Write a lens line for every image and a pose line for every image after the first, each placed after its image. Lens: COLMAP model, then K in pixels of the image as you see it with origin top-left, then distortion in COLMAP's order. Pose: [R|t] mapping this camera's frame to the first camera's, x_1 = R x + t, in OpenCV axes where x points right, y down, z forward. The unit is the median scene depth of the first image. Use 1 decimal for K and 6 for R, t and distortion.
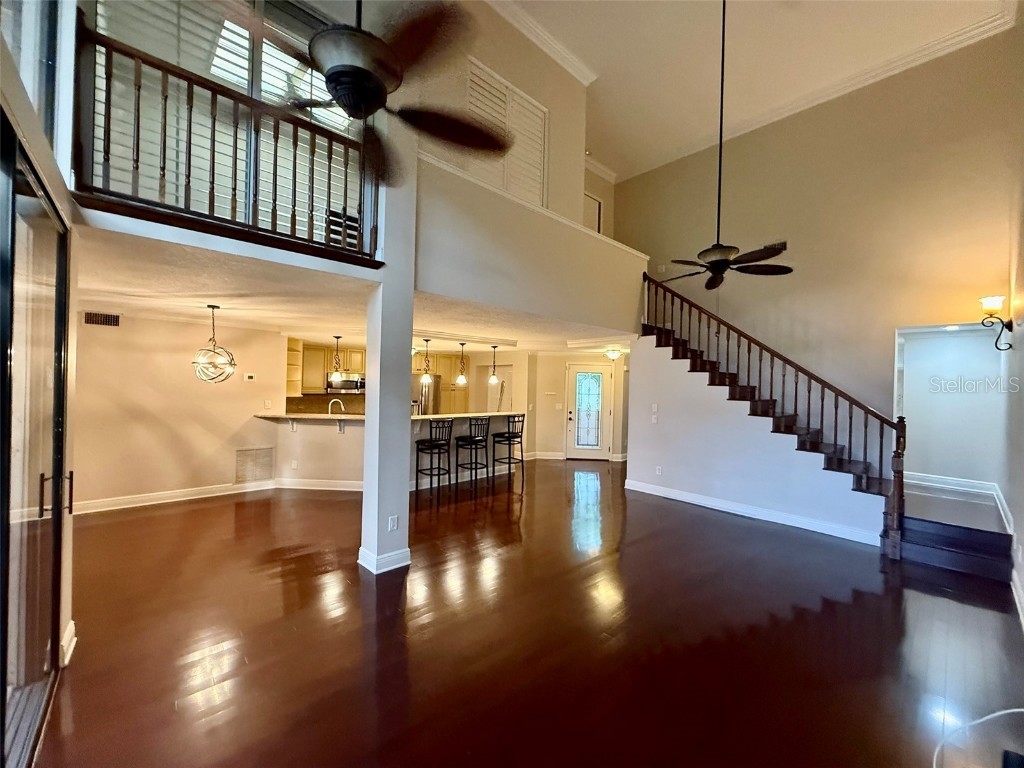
lens RADIAL K [[412.7, 0, 504.4], [0, 412.7, 384.7], [0, 0, 1]] dist [0.008090, -0.000590]
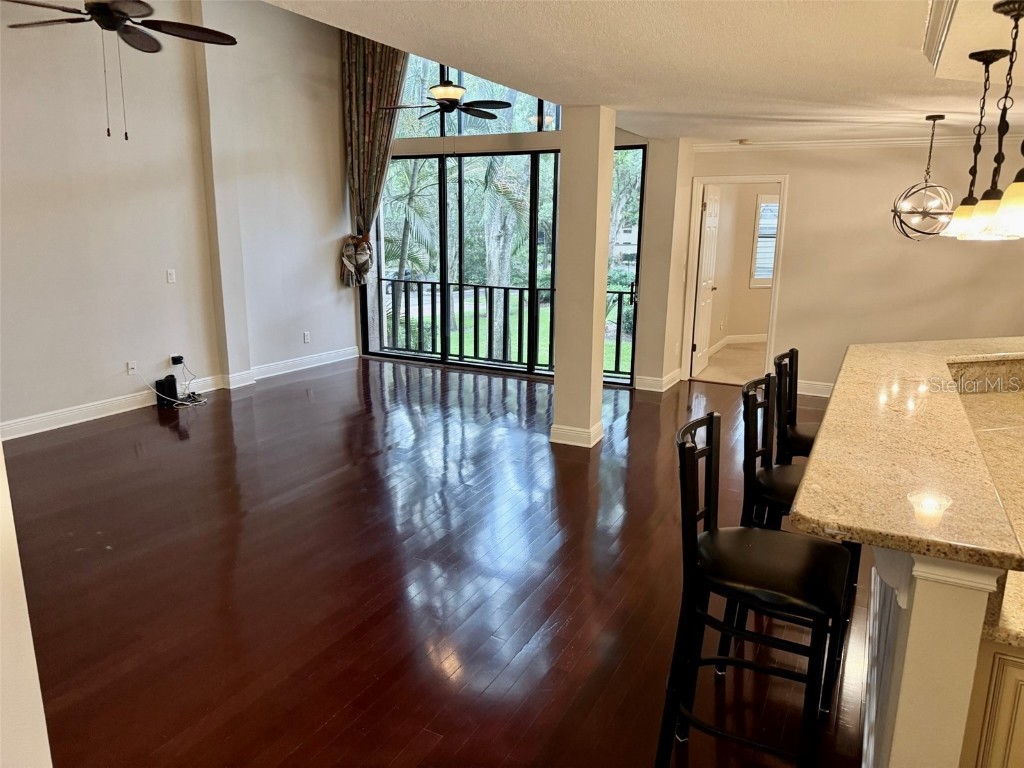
lens RADIAL K [[720.3, 0, 511.8], [0, 720.3, 380.0], [0, 0, 1]] dist [0.077132, -0.100978]
pose [[-0.938561, 0.040916, -0.342679, 0.237990], [-0.033626, 0.977381, 0.208798, -0.006828], [0.343471, 0.207492, -0.915955, 1.498789]]
